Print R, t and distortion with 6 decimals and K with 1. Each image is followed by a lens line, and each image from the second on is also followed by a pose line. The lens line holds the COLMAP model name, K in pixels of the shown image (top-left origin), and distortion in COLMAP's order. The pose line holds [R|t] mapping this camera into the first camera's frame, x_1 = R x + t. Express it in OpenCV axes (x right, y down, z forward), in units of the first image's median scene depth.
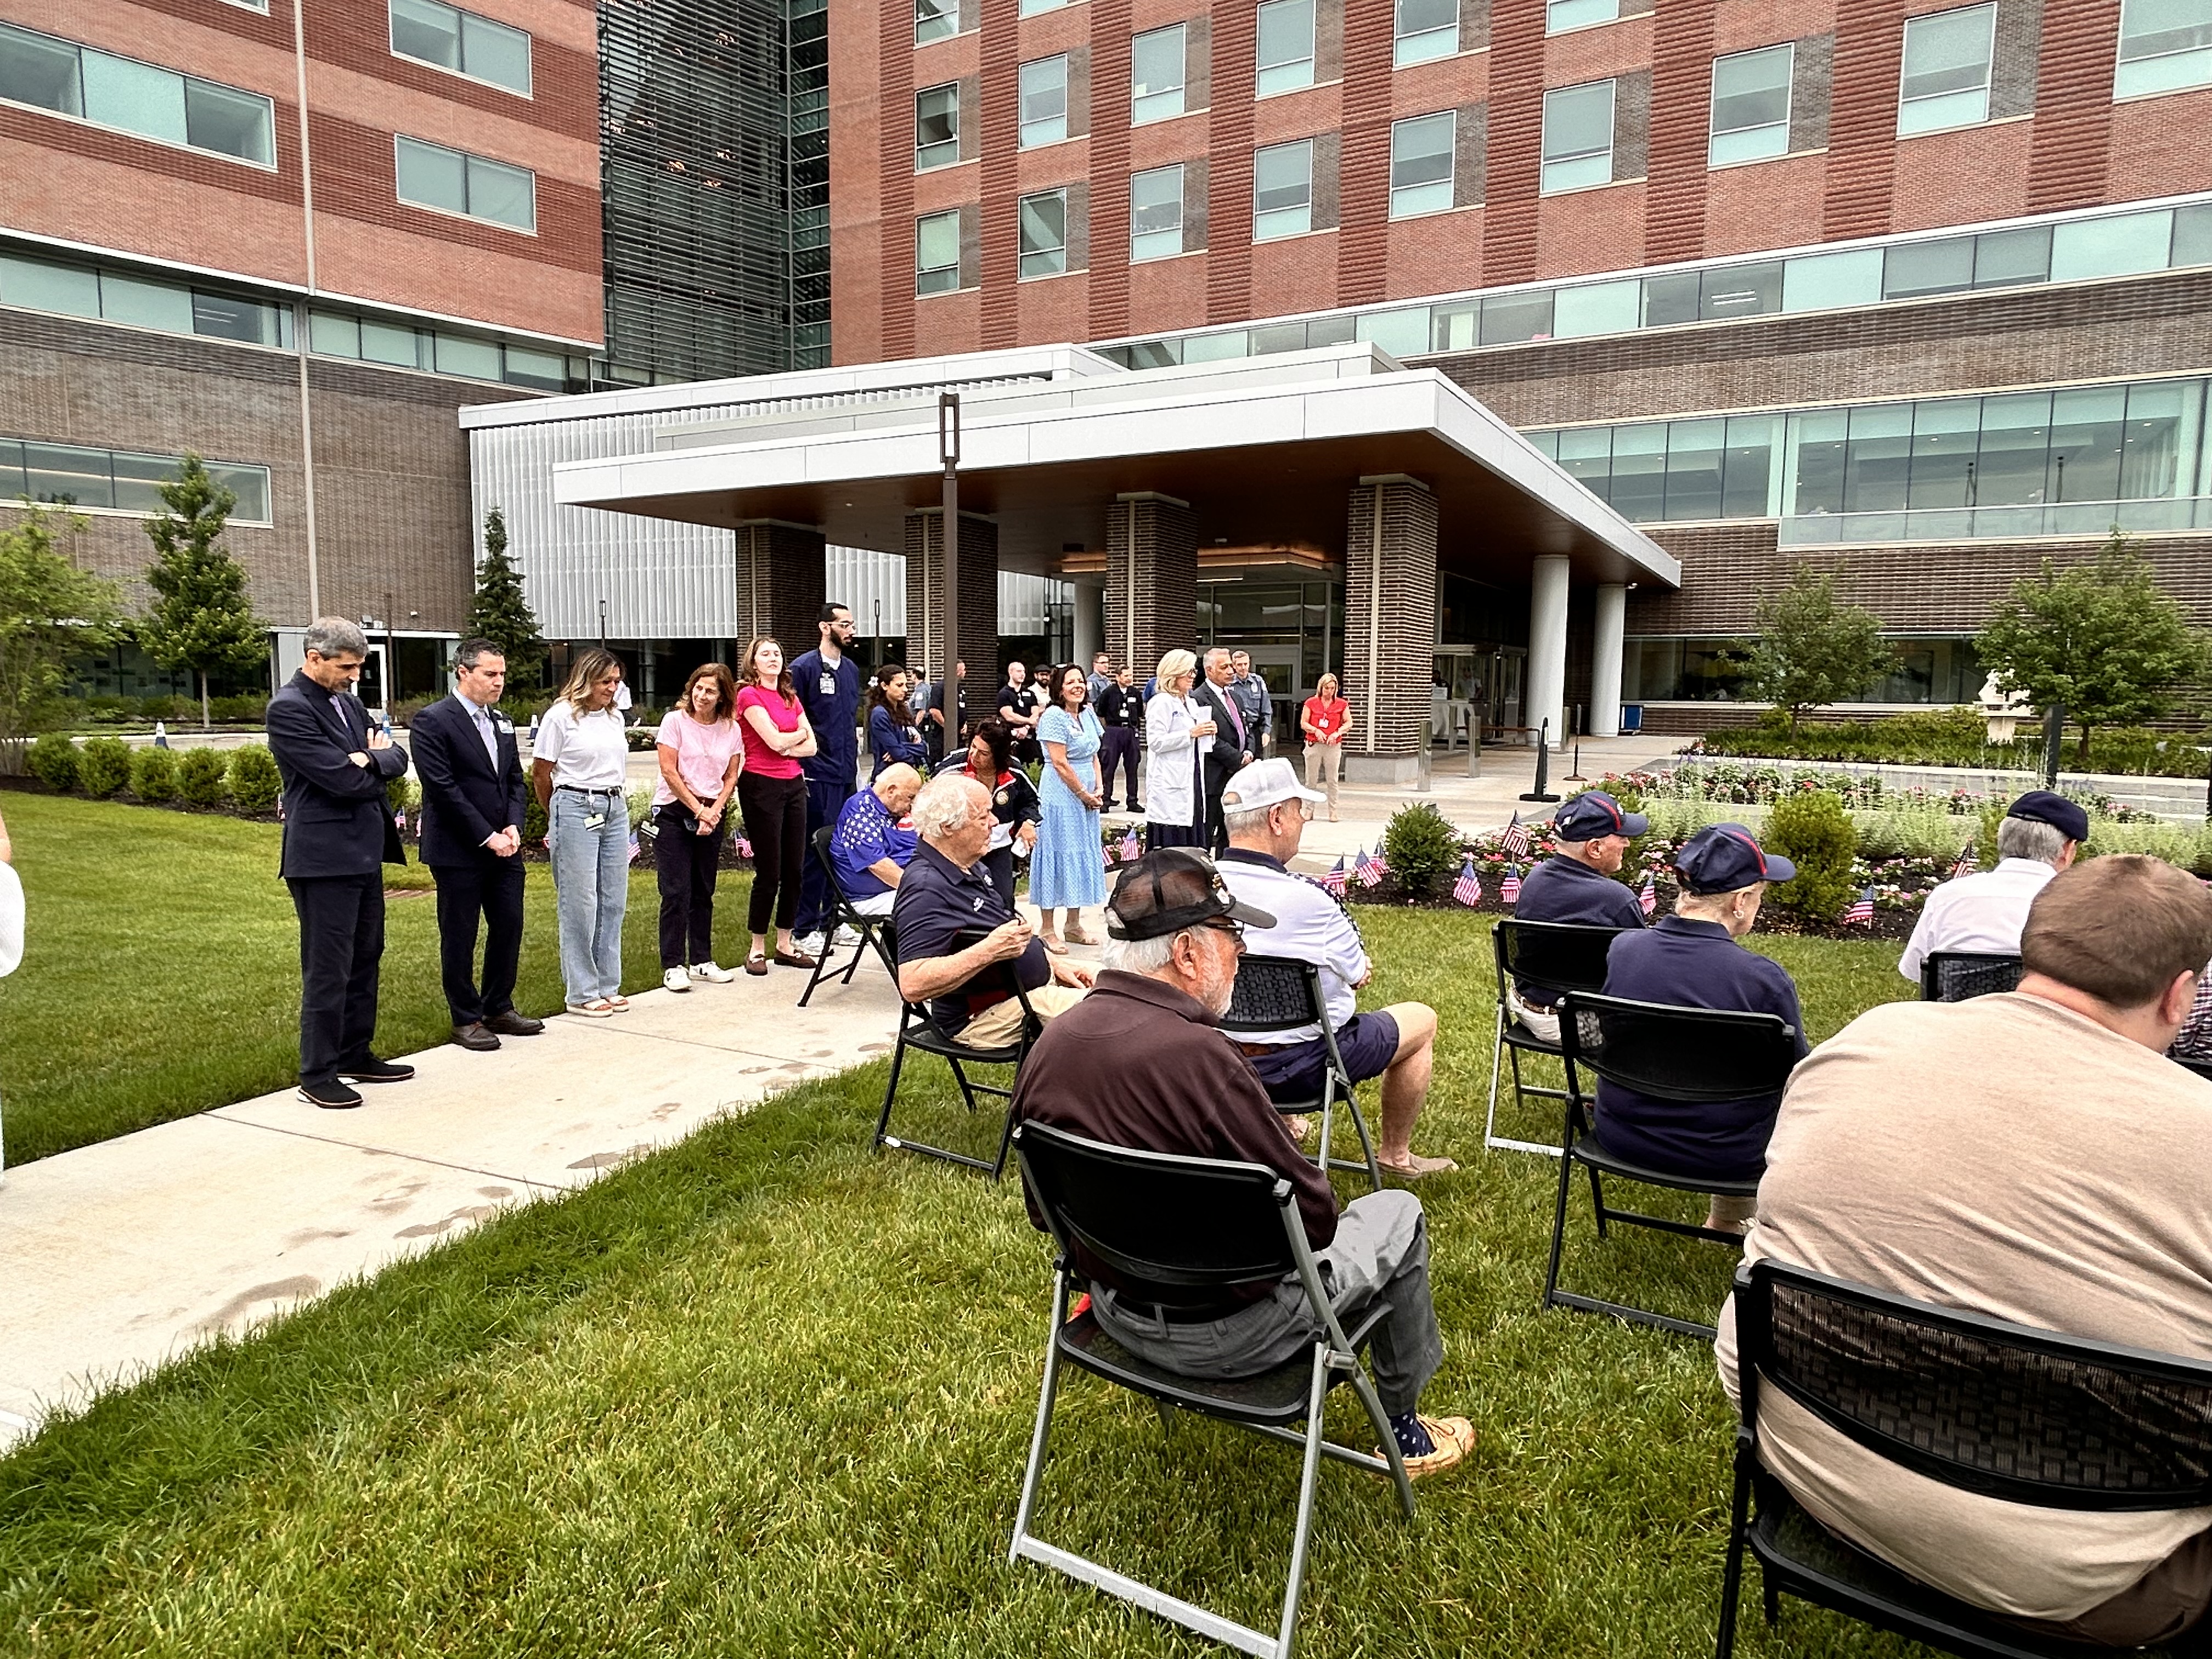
lens RADIAL K [[1344.7, 0, 1106.0], [0, 1344.7, 829.5], [0, 0, 1]] dist [-0.019073, 0.016586]
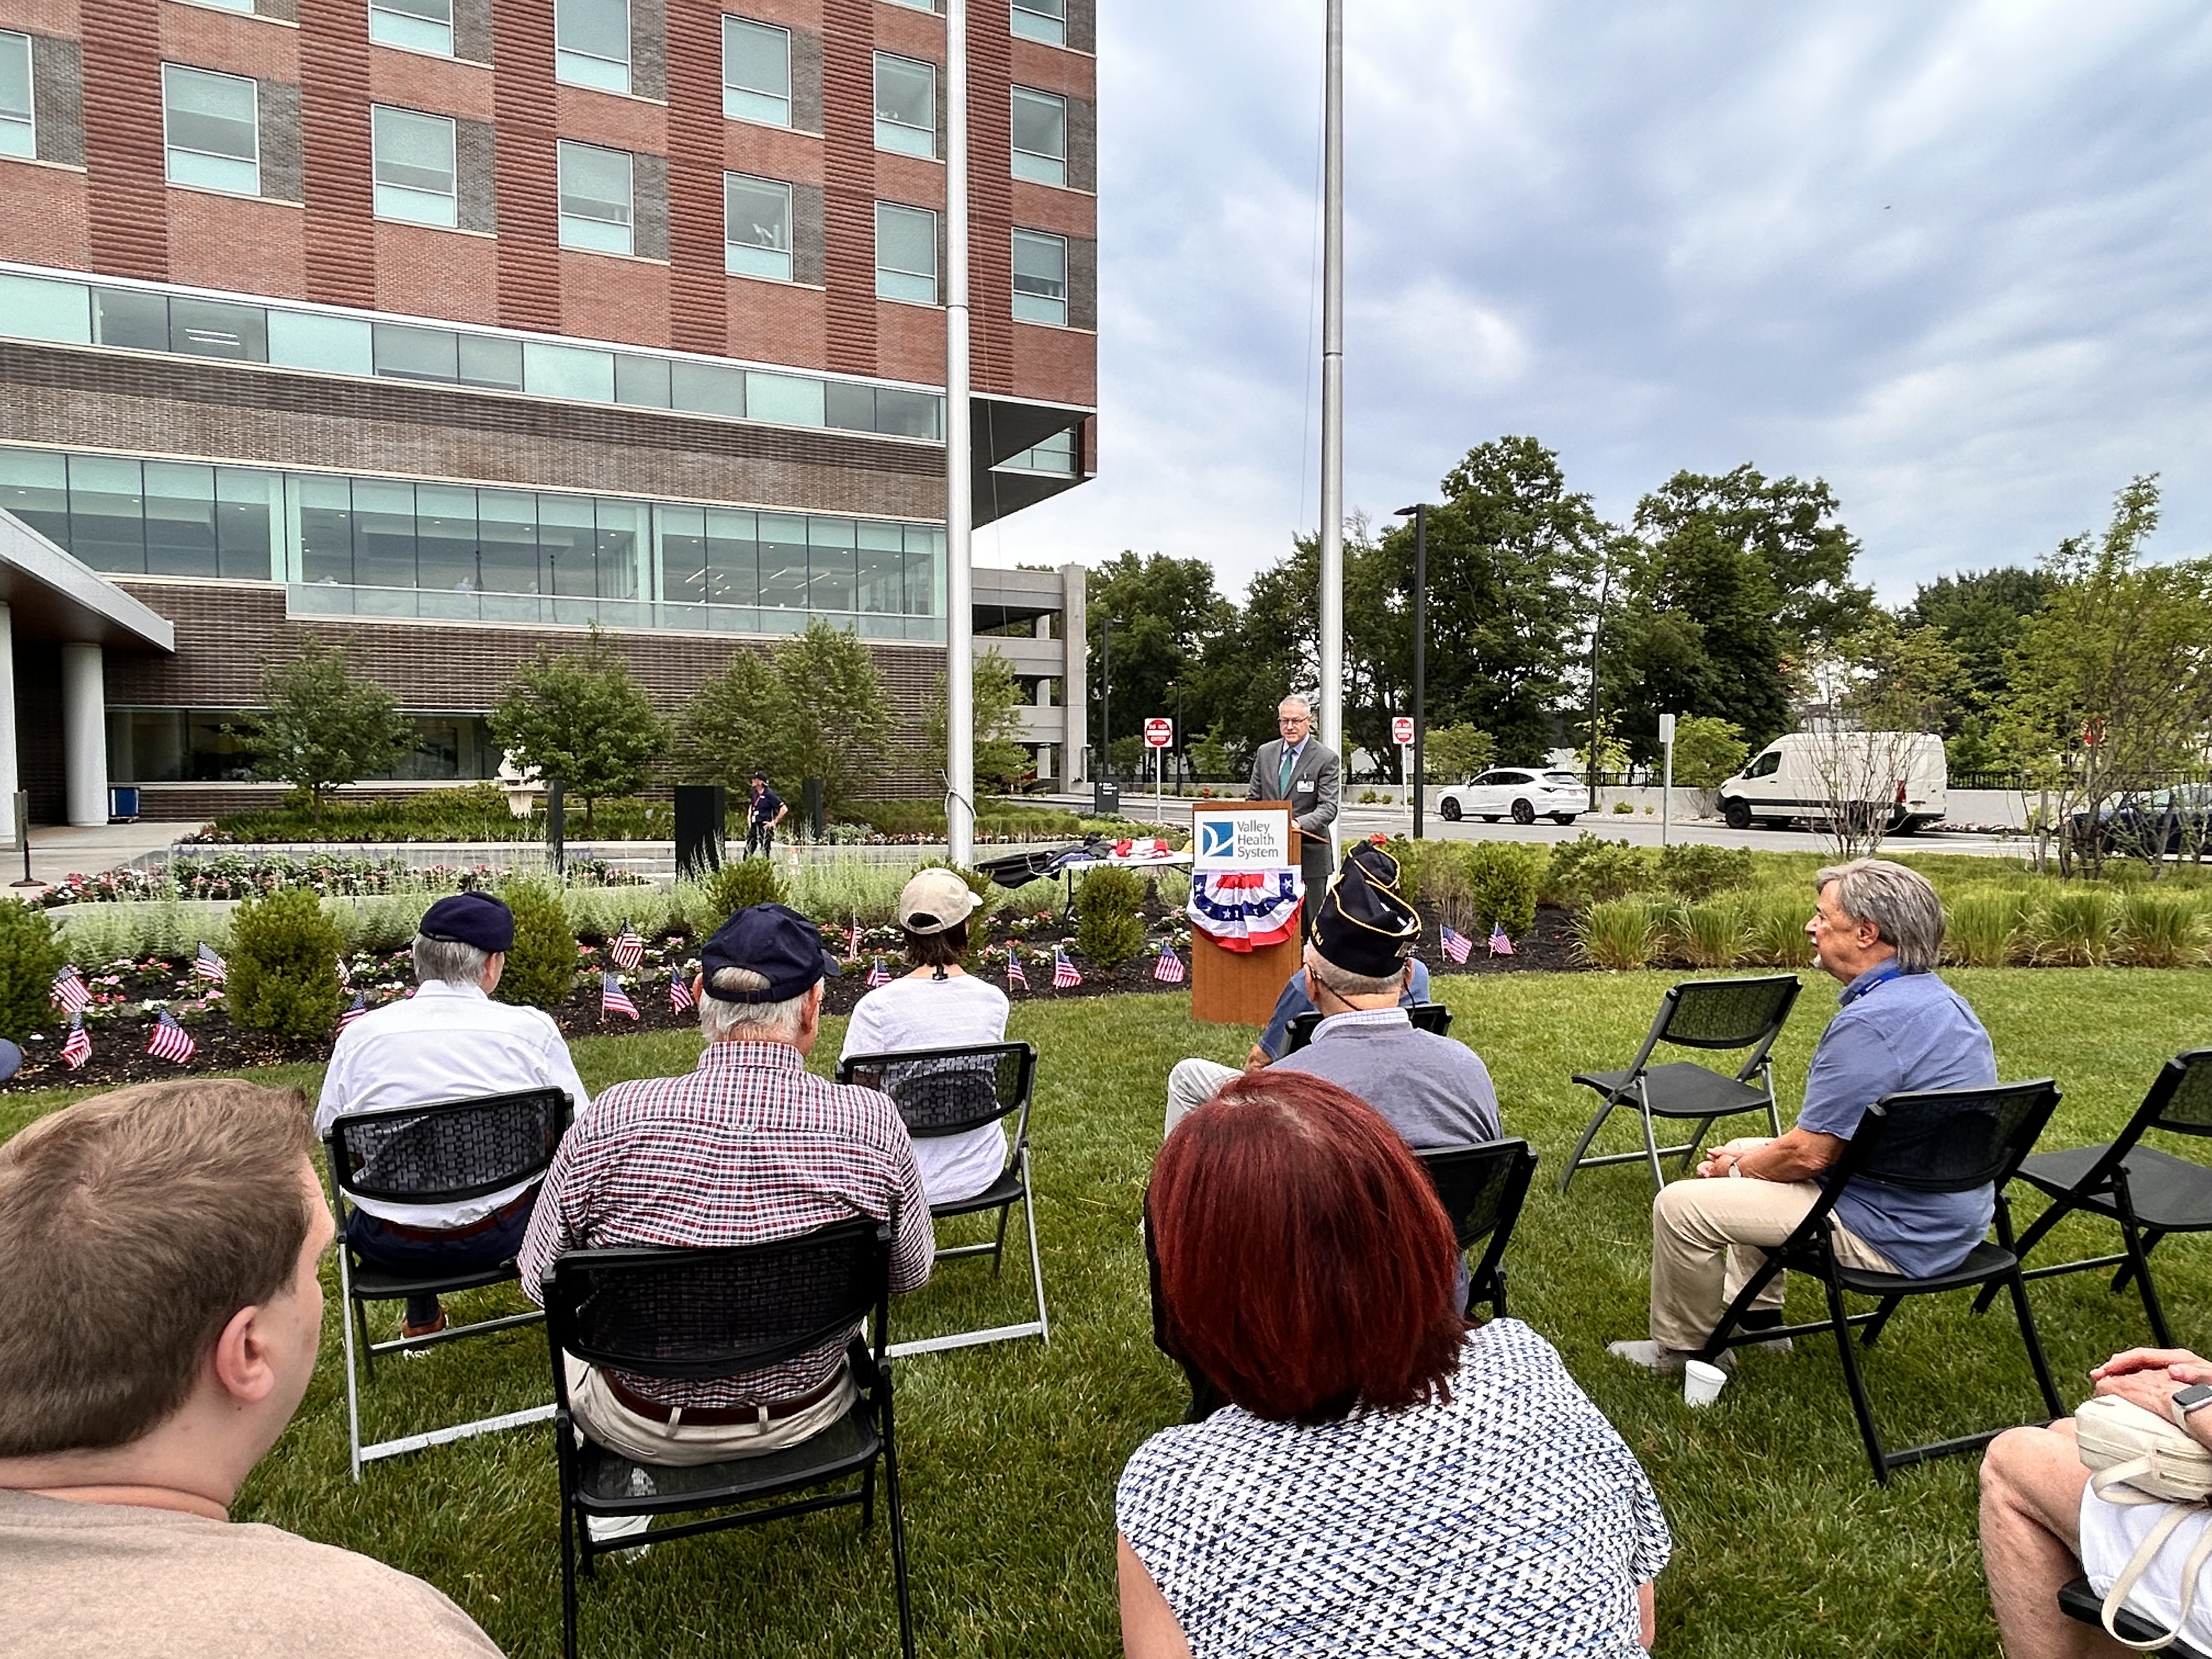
lens RADIAL K [[1375.6, 0, 1077.7], [0, 1375.6, 834.4], [0, 0, 1]] dist [0.007336, -0.002849]
pose [[0.567578, -0.048661, 0.821880, 0.021867], [0.094083, 0.995546, -0.006029, -0.002269], [-0.817926, 0.080747, 0.569628, 0.021429]]
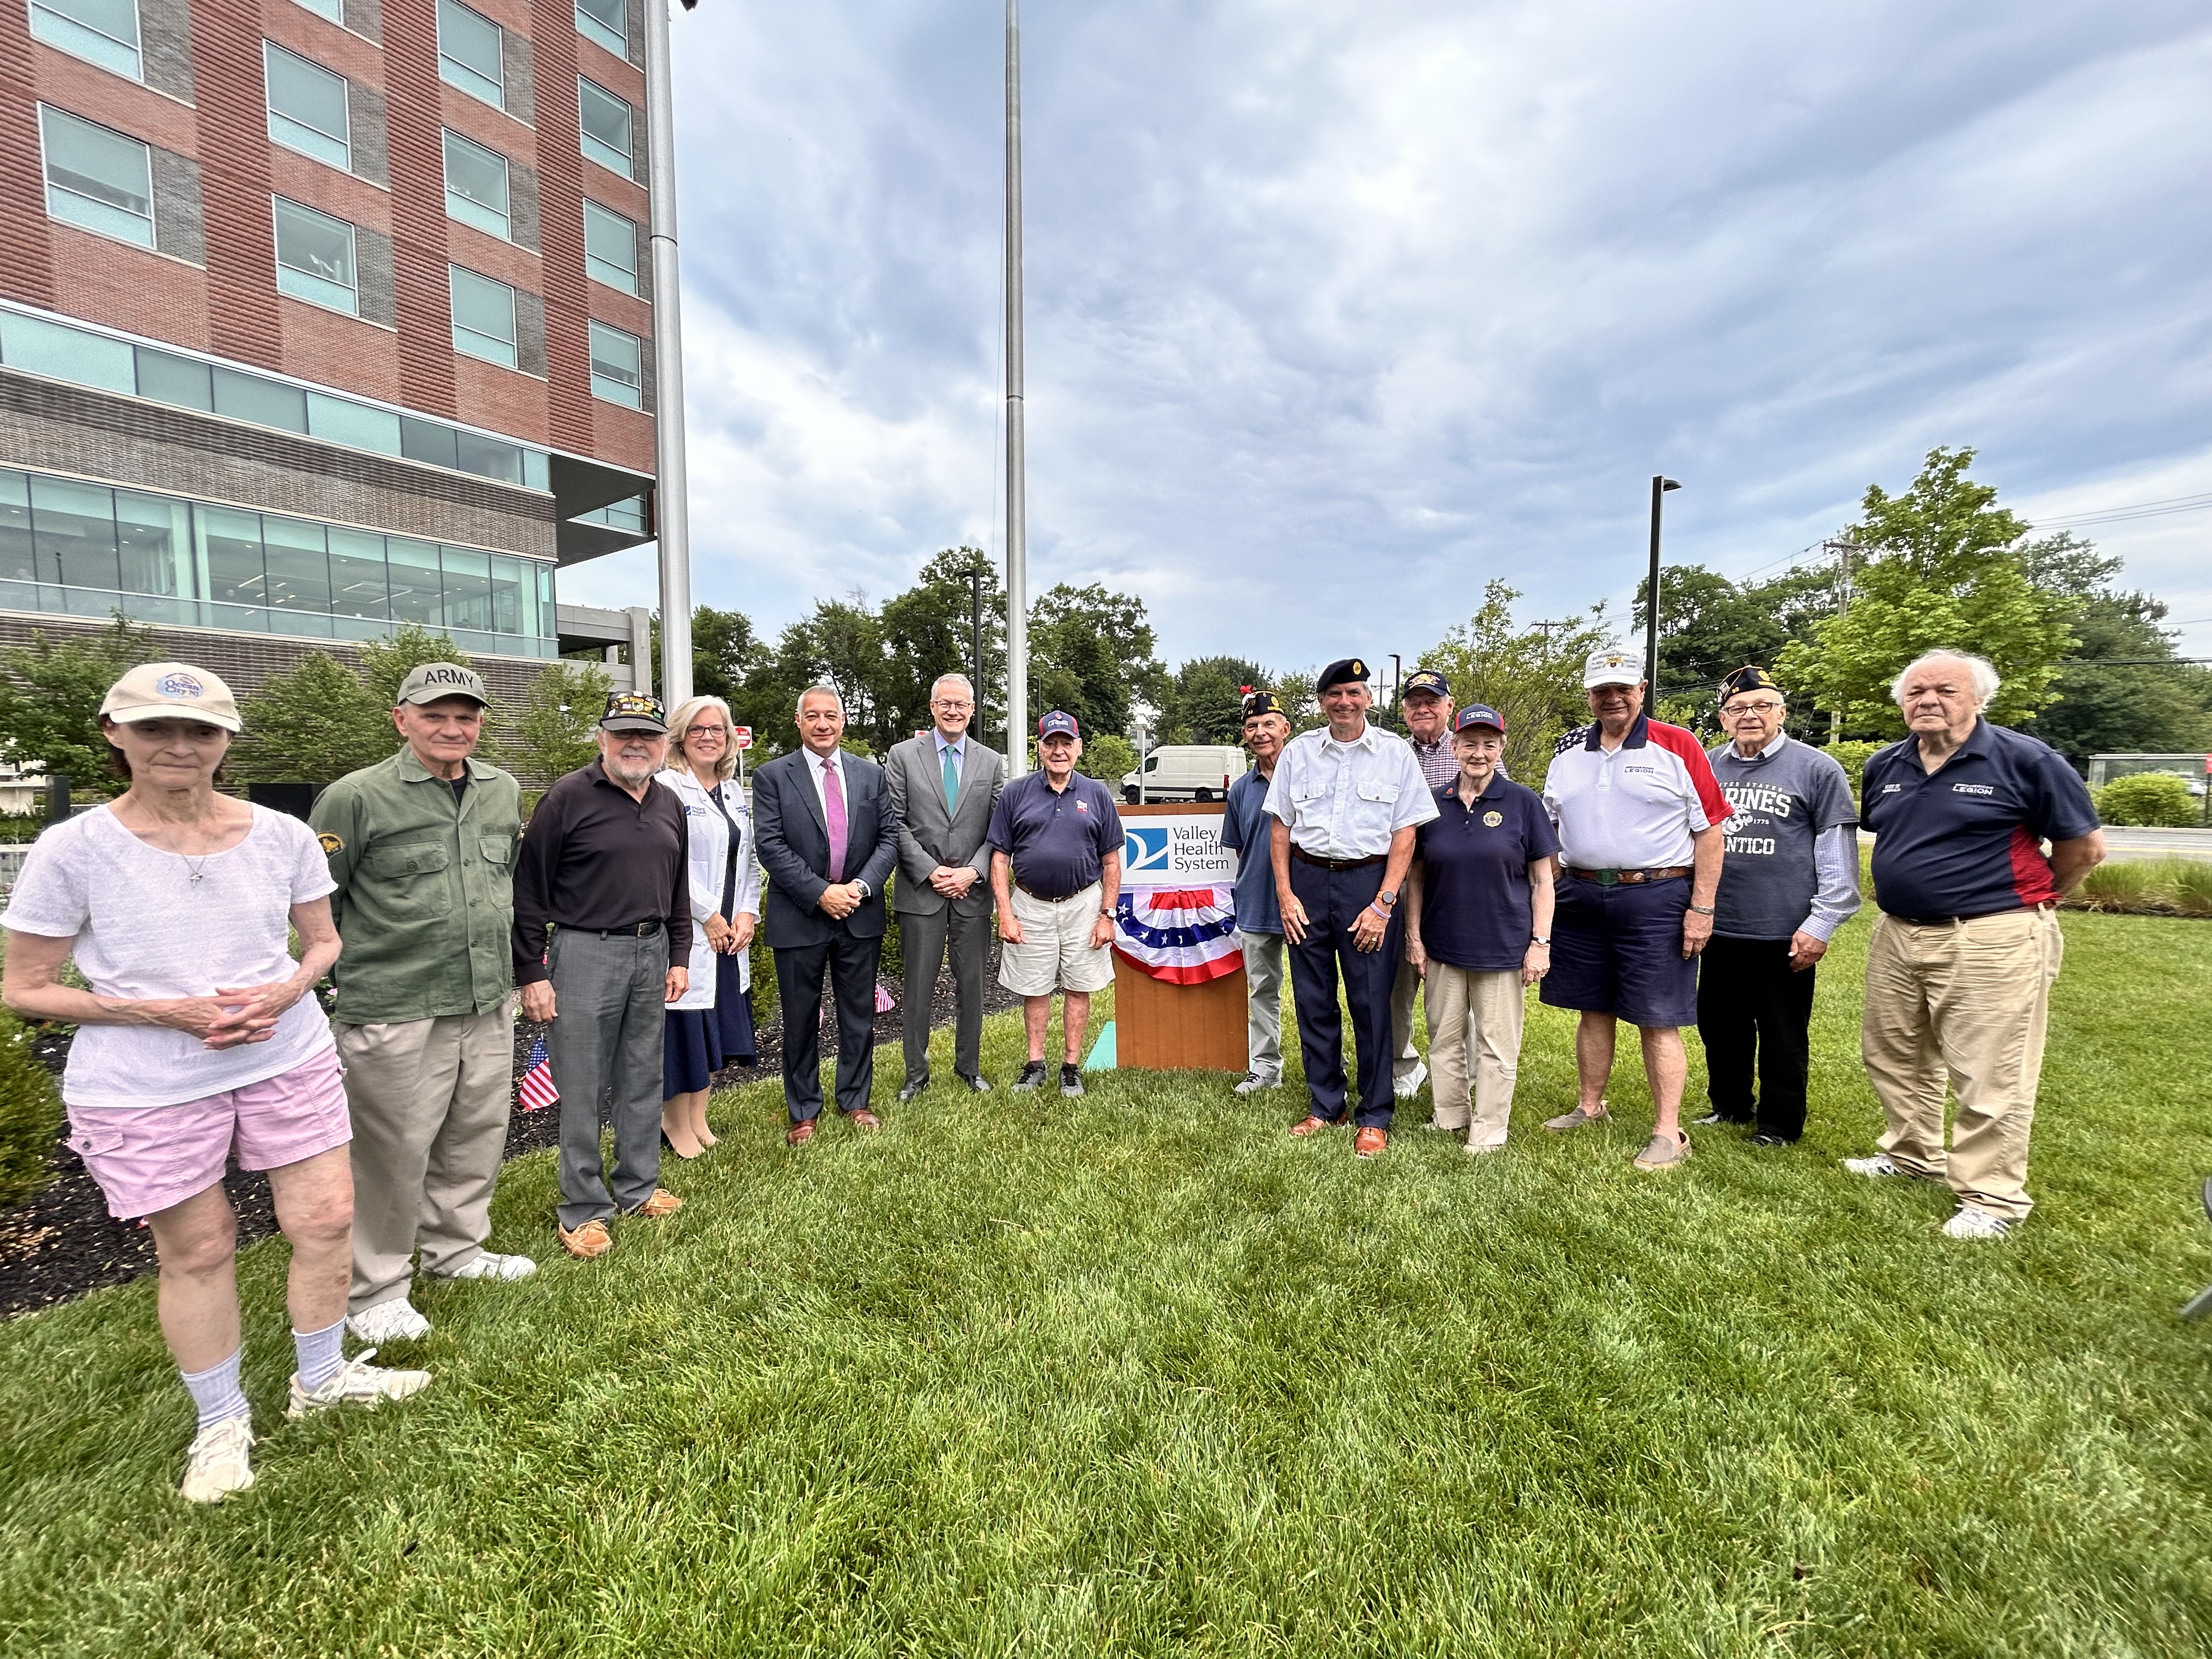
lens RADIAL K [[892.8, 0, 1106.0], [0, 892.8, 829.5], [0, 0, 1]] dist [0.000581, 0.000384]
pose [[0.112604, -0.077429, 0.990619, 0.091889], [0.104119, 0.992390, 0.065732, -0.011172], [-0.988170, 0.095741, 0.119808, 0.112853]]
